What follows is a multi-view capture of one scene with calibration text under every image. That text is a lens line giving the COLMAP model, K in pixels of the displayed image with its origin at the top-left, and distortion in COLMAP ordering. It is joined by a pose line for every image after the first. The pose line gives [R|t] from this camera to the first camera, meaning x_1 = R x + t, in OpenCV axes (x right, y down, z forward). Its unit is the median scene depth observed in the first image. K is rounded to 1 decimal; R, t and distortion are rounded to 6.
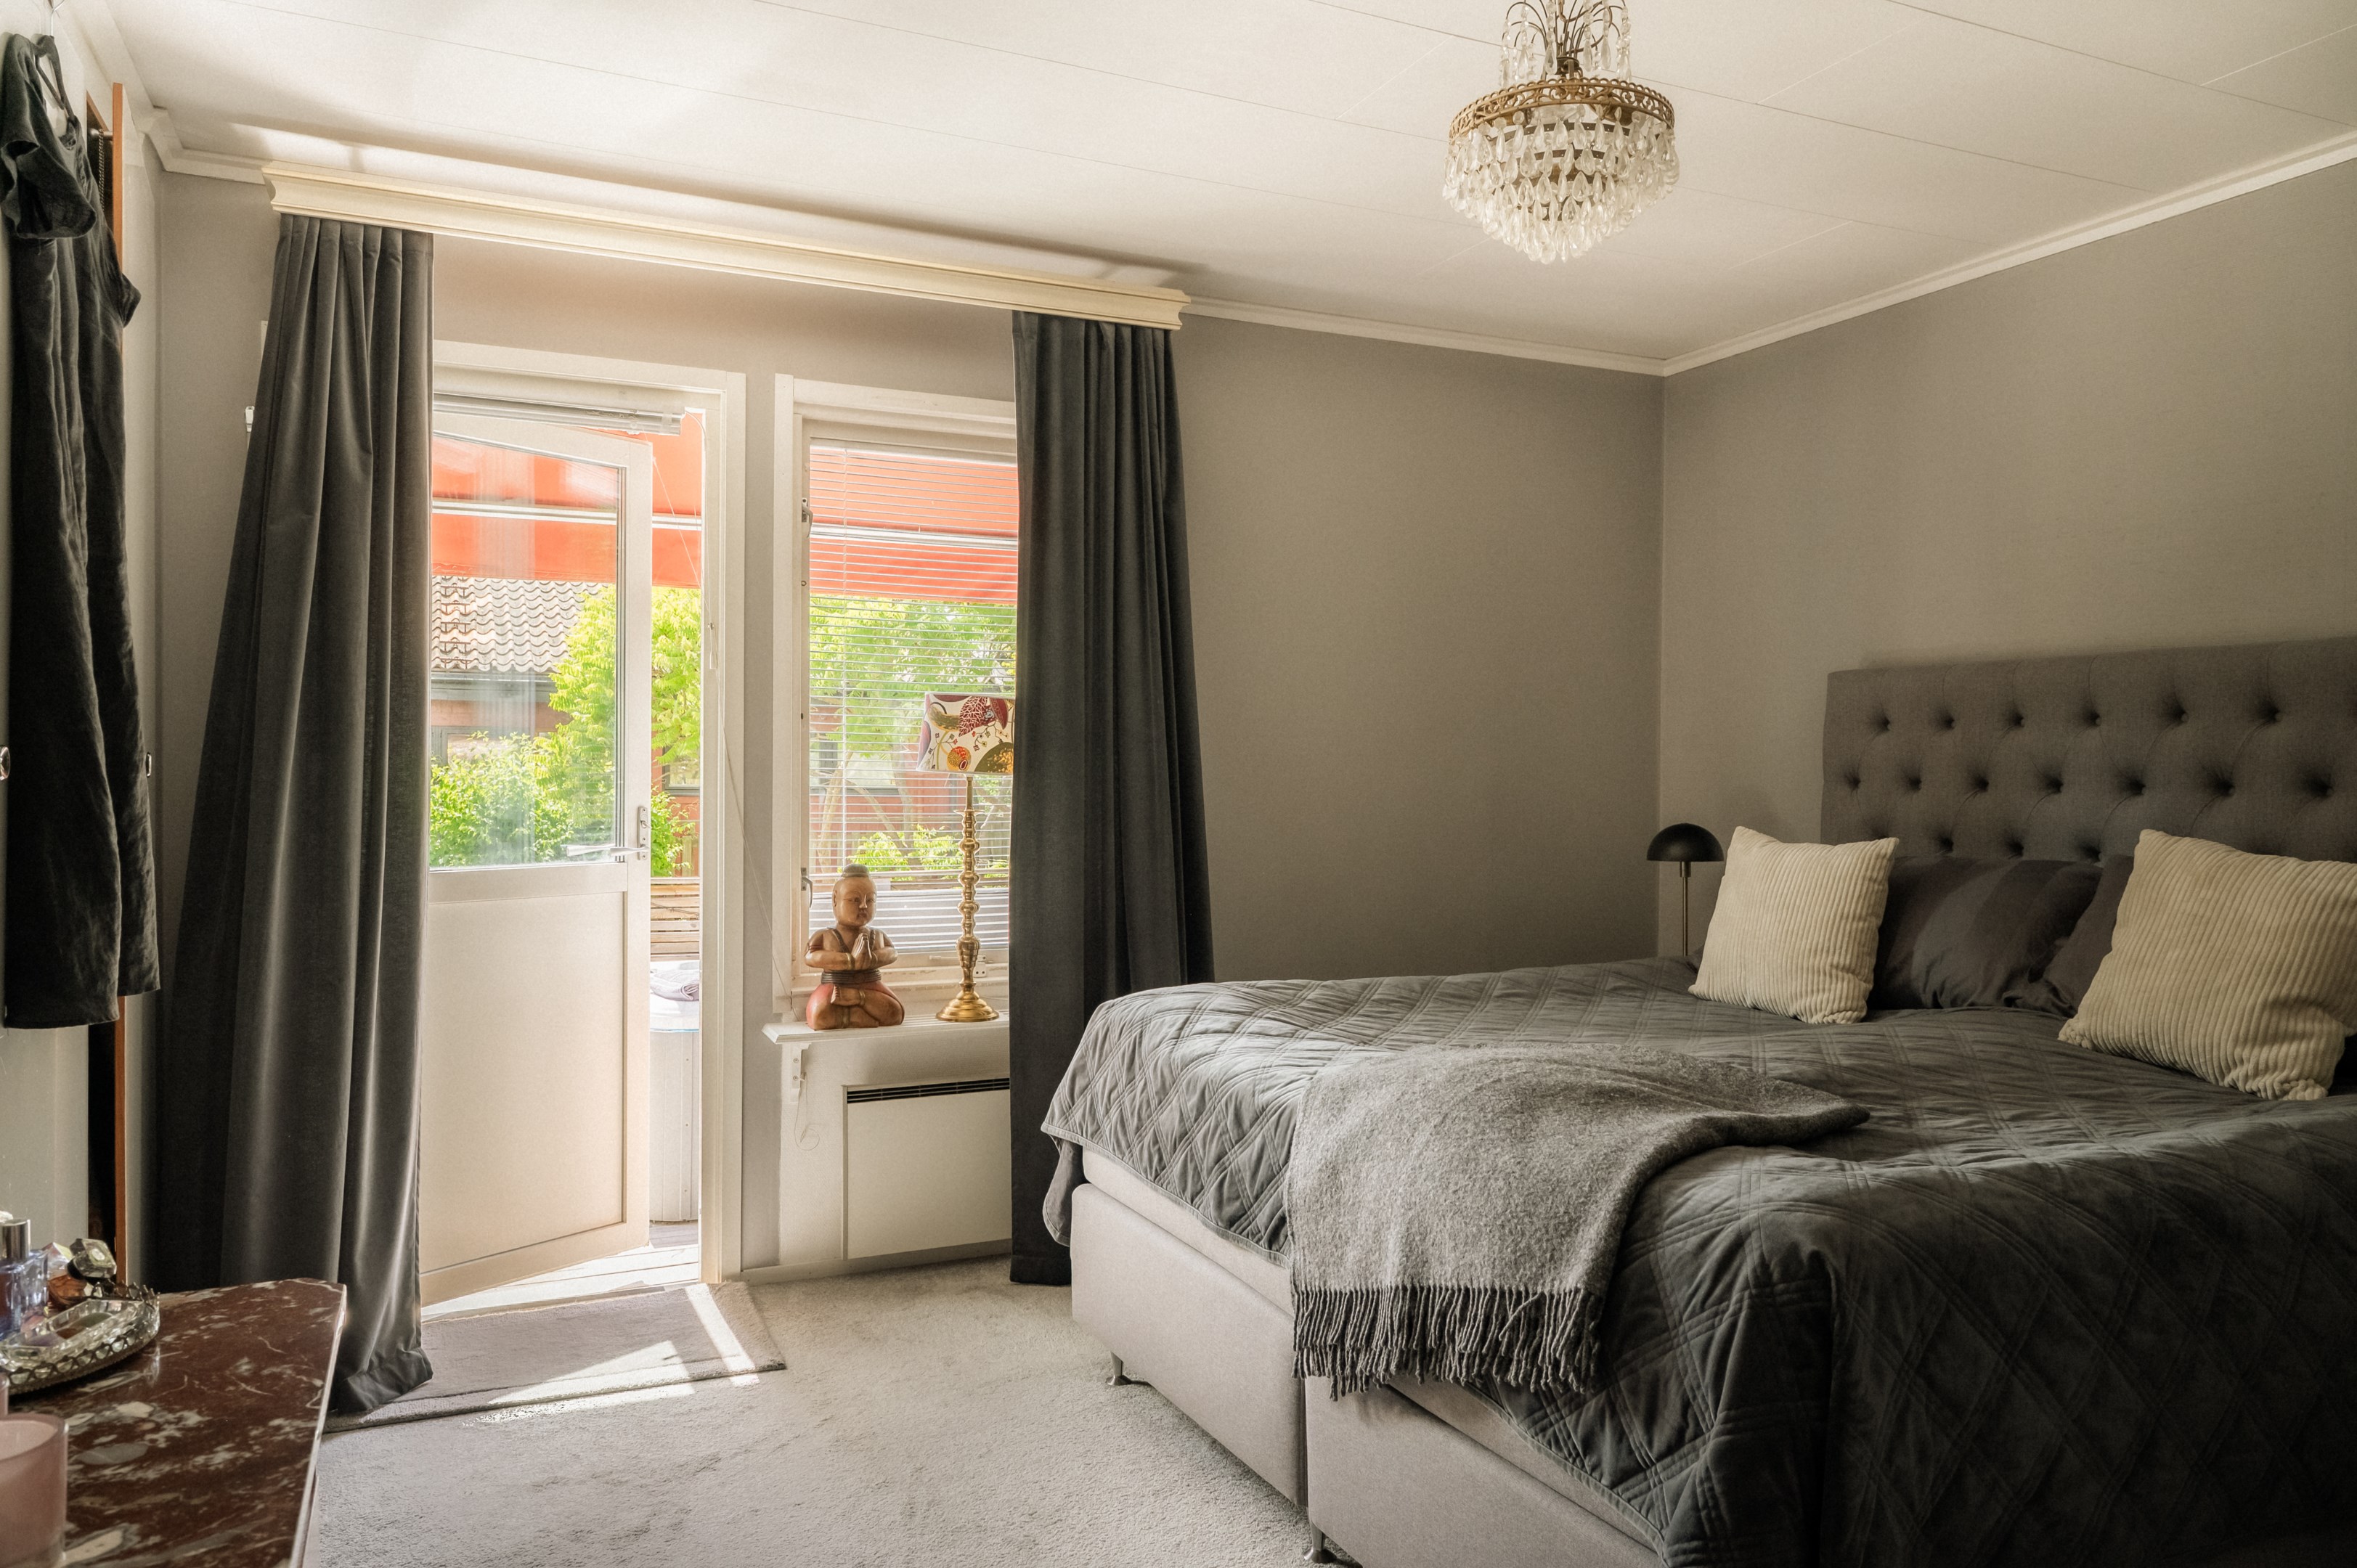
lens RADIAL K [[1605.4, 0, 1170.8], [0, 1605.4, 789.2], [0, 0, 1]] dist [-0.002243, -0.001531]
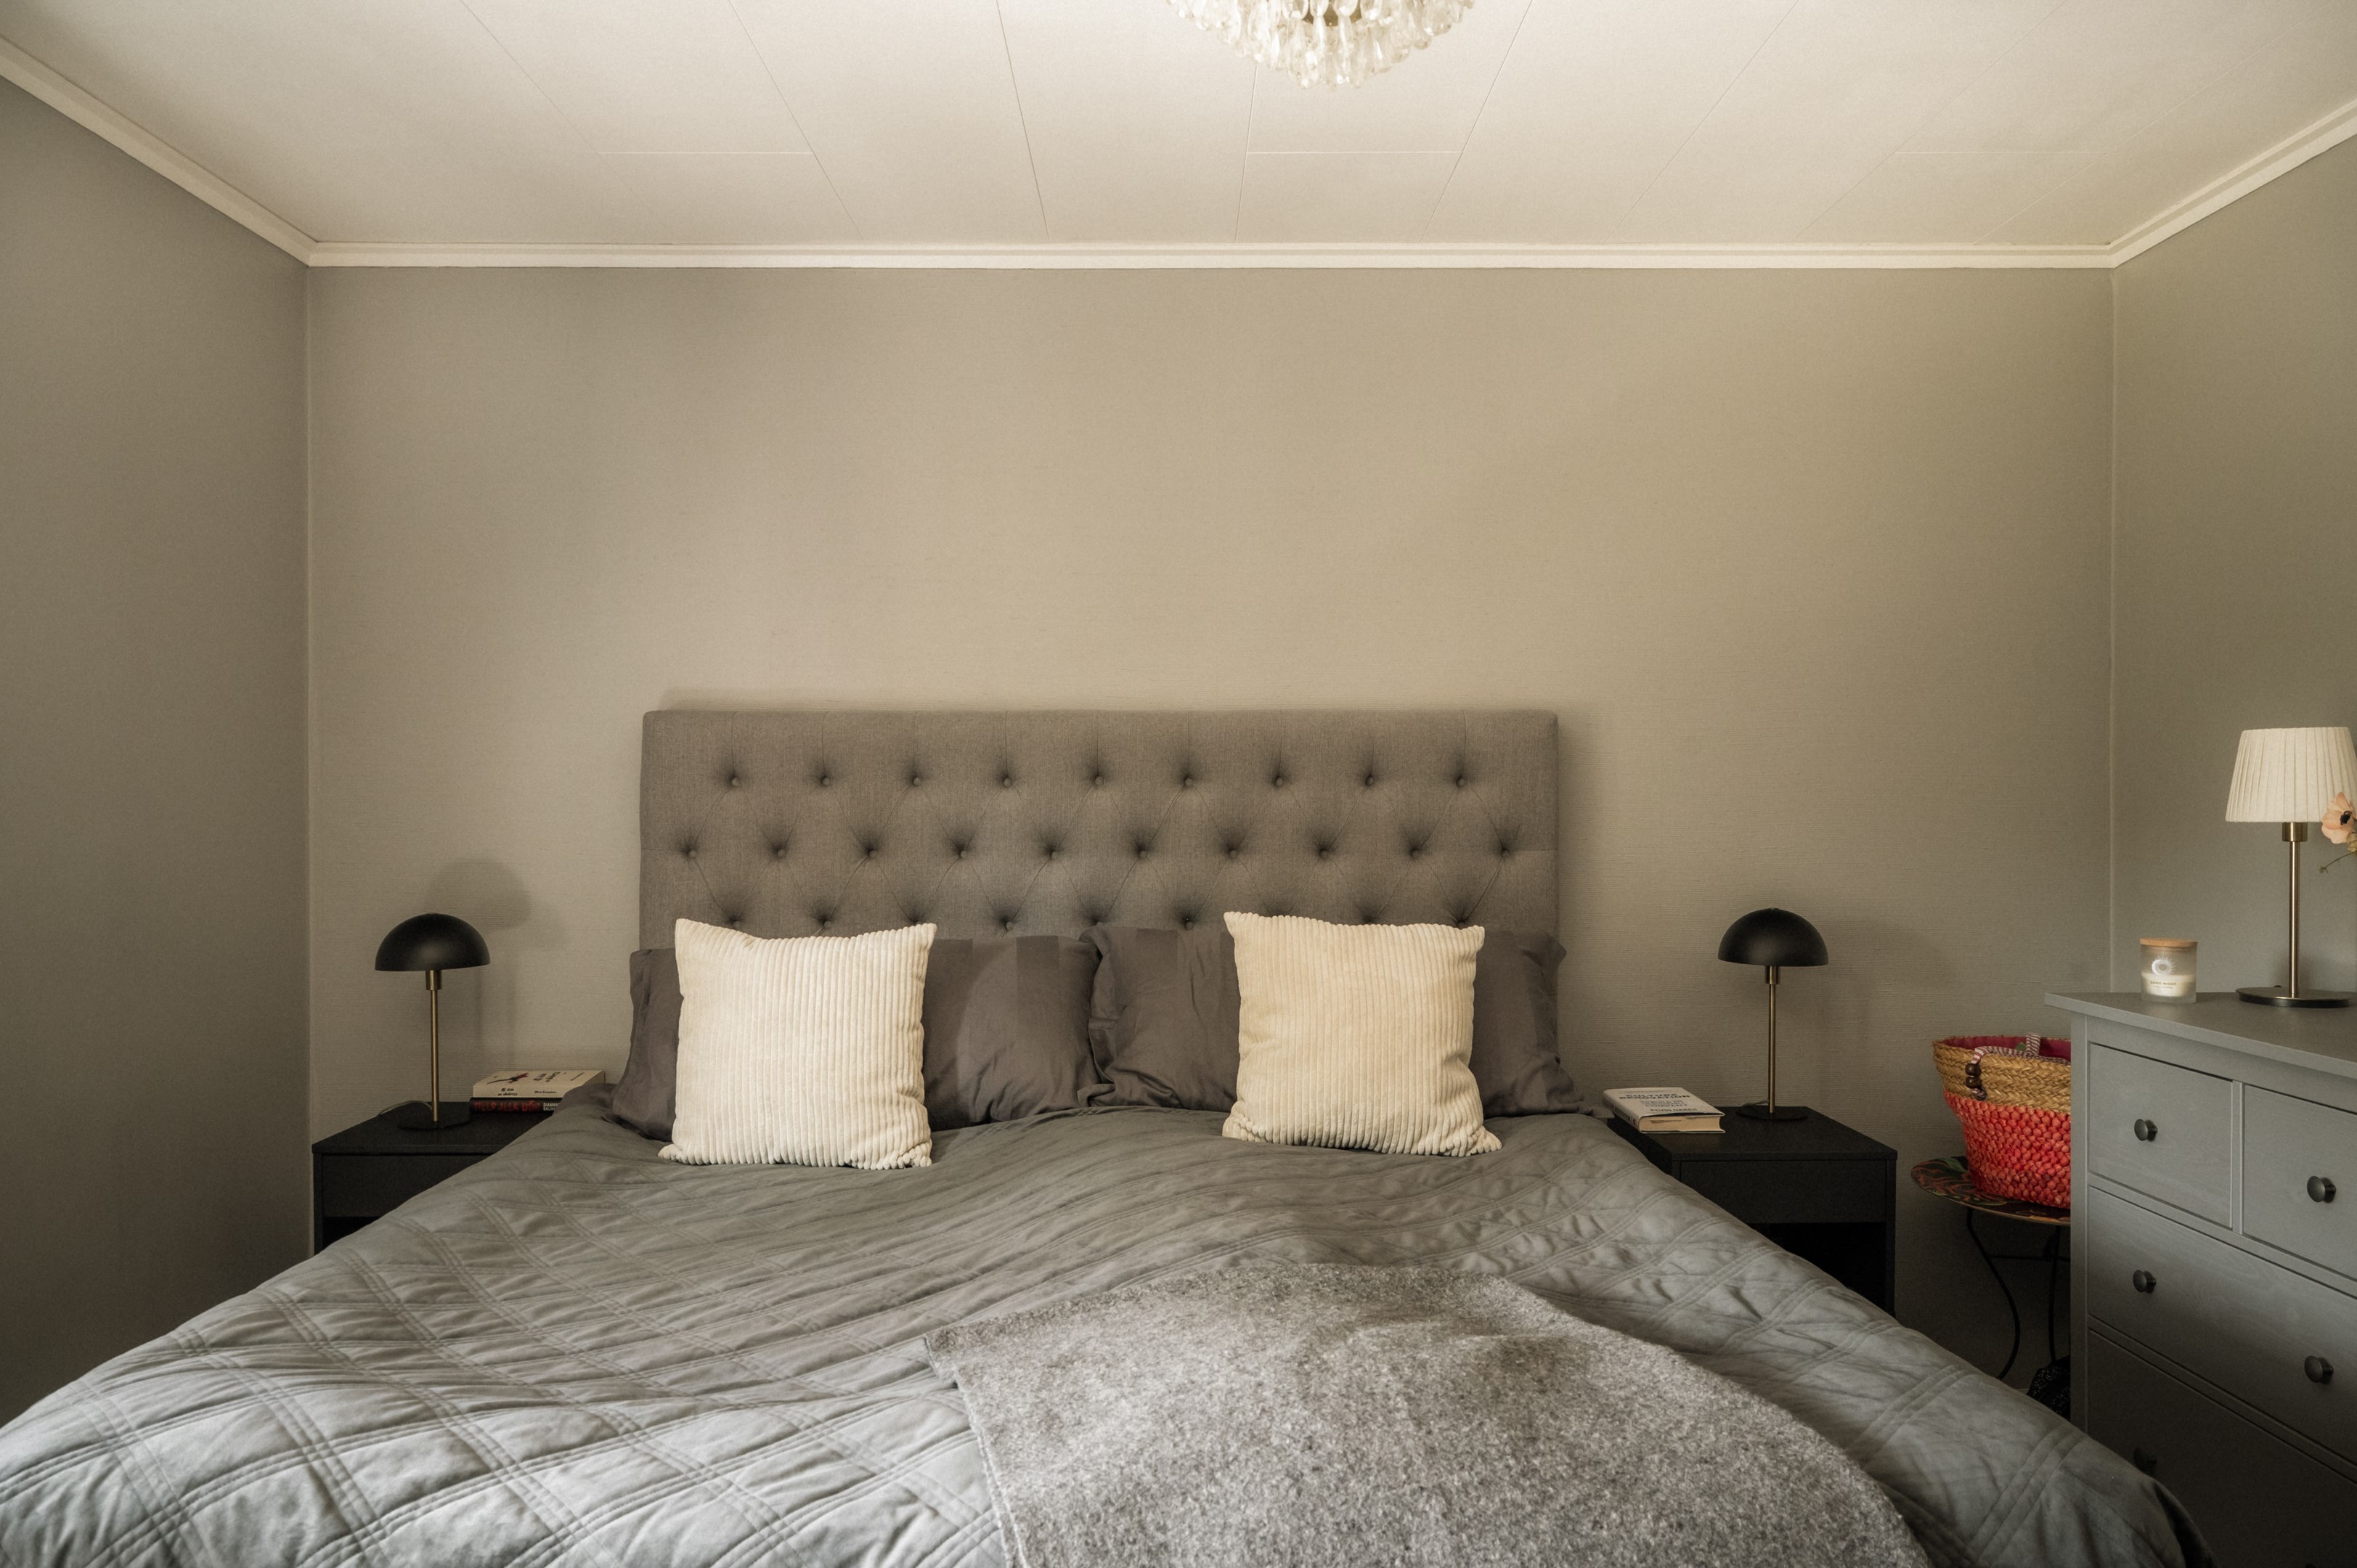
lens RADIAL K [[1605.4, 0, 1170.8], [0, 1605.4, 789.2], [0, 0, 1]] dist [-0.002243, -0.001531]
pose [[0.409361, 0.018708, 0.912181, -0.292699], [0.014739, 0.999524, -0.027114, -0.013928], [-0.912253, 0.024544, 0.408890, 0.679143]]
